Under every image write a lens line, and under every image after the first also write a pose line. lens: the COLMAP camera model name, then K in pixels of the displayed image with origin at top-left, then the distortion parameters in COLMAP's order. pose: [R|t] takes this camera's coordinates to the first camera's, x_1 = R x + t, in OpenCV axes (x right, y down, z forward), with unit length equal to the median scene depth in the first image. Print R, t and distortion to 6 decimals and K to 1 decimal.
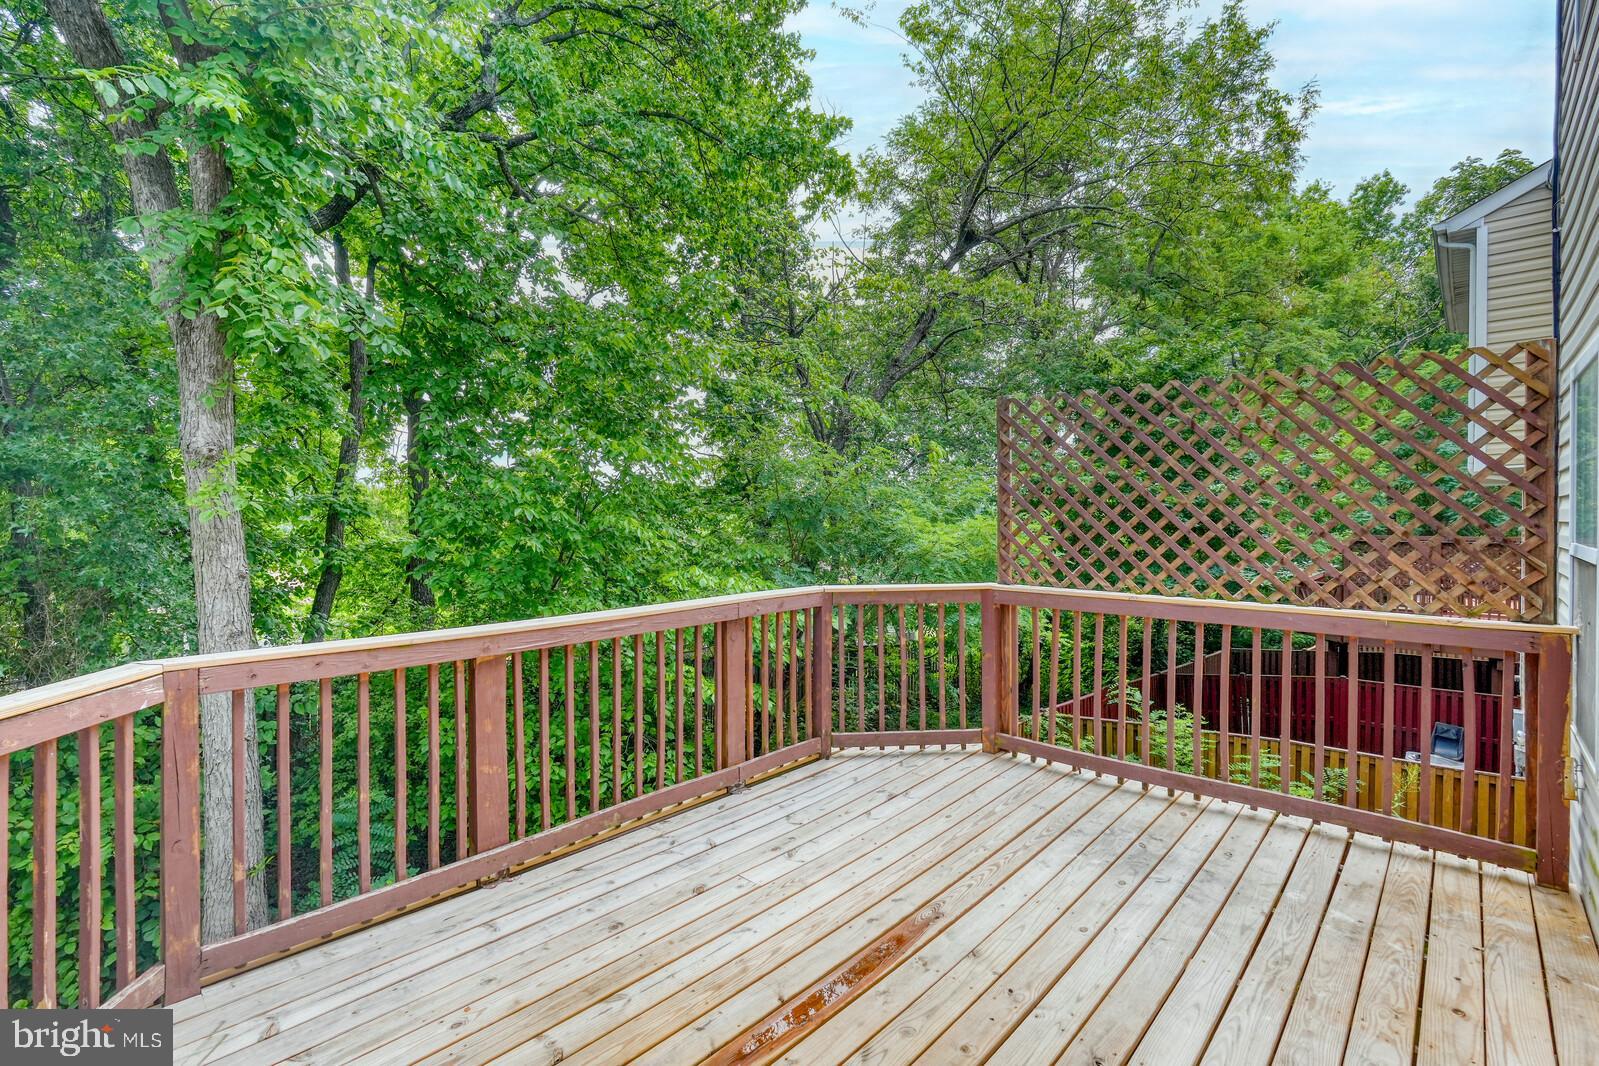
lens RADIAL K [[715.7, 0, 792.4], [0, 715.7, 527.5], [0, 0, 1]] dist [-0.003134, 0.000463]
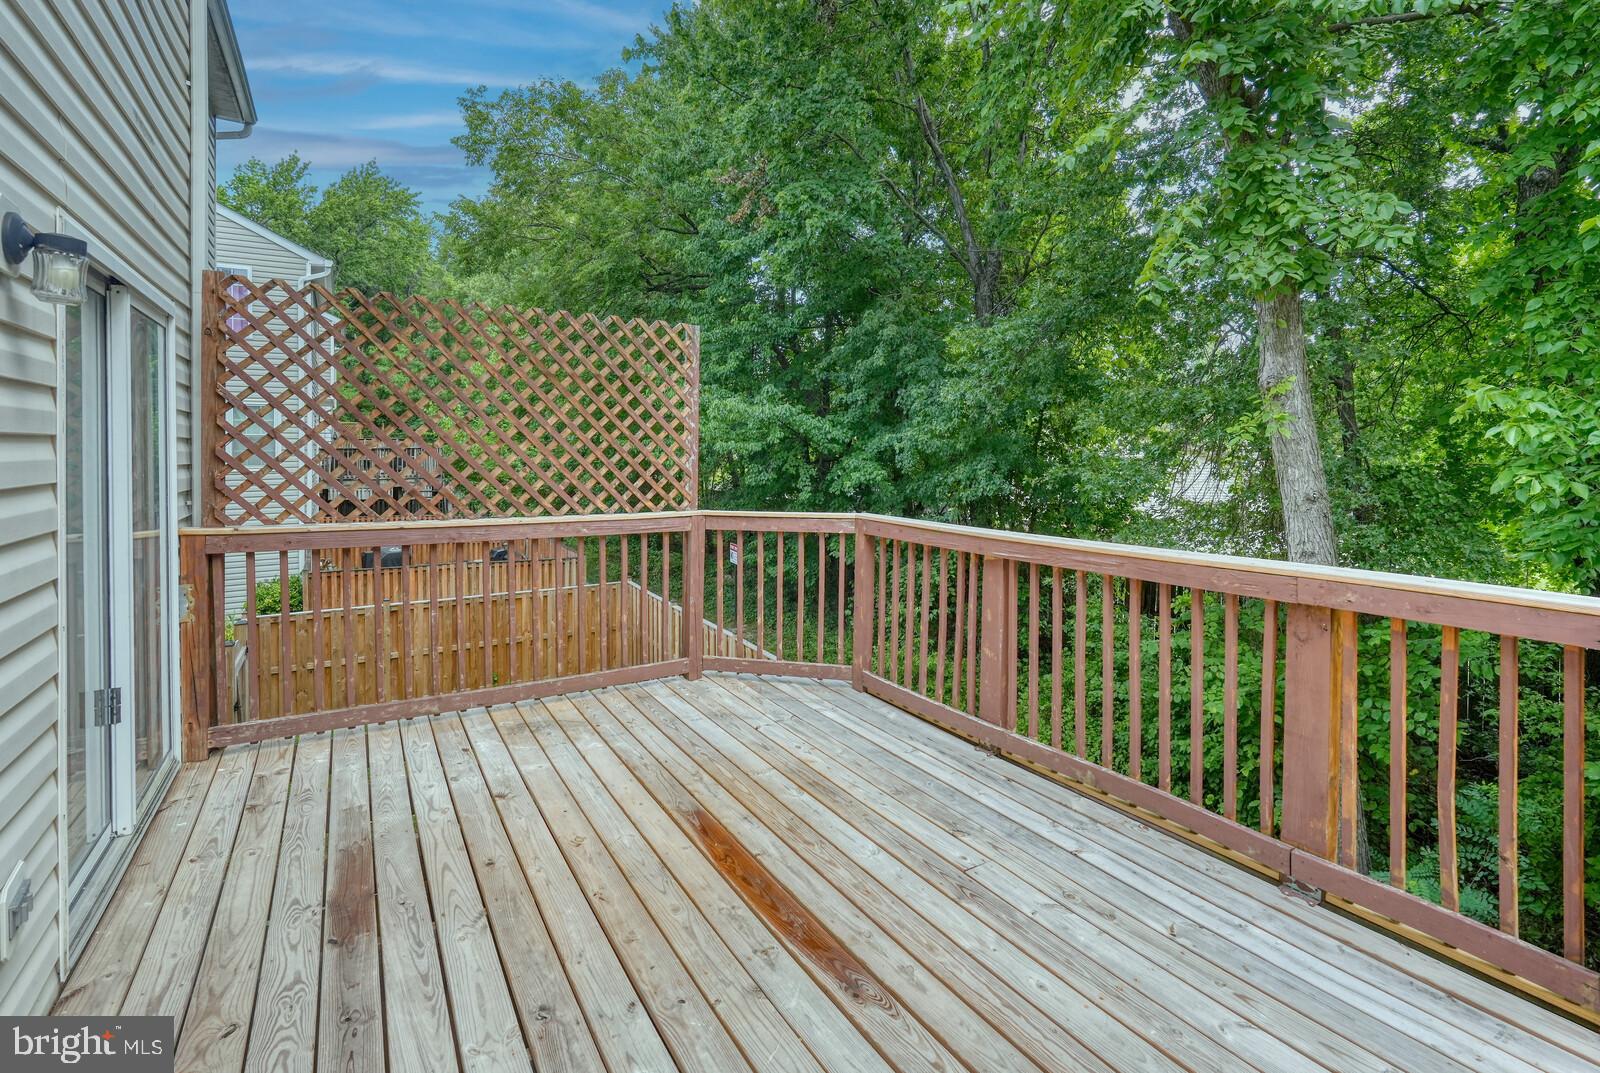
lens RADIAL K [[716.1, 0, 792.5], [0, 716.1, 538.5], [0, 0, 1]] dist [-0.003134, 0.000463]
pose [[-0.253977, 0.110046, -0.960930, 0.779366], [-0.018711, 0.992761, 0.118637, 0.024514], [0.967029, 0.048111, -0.250079, 1.020450]]
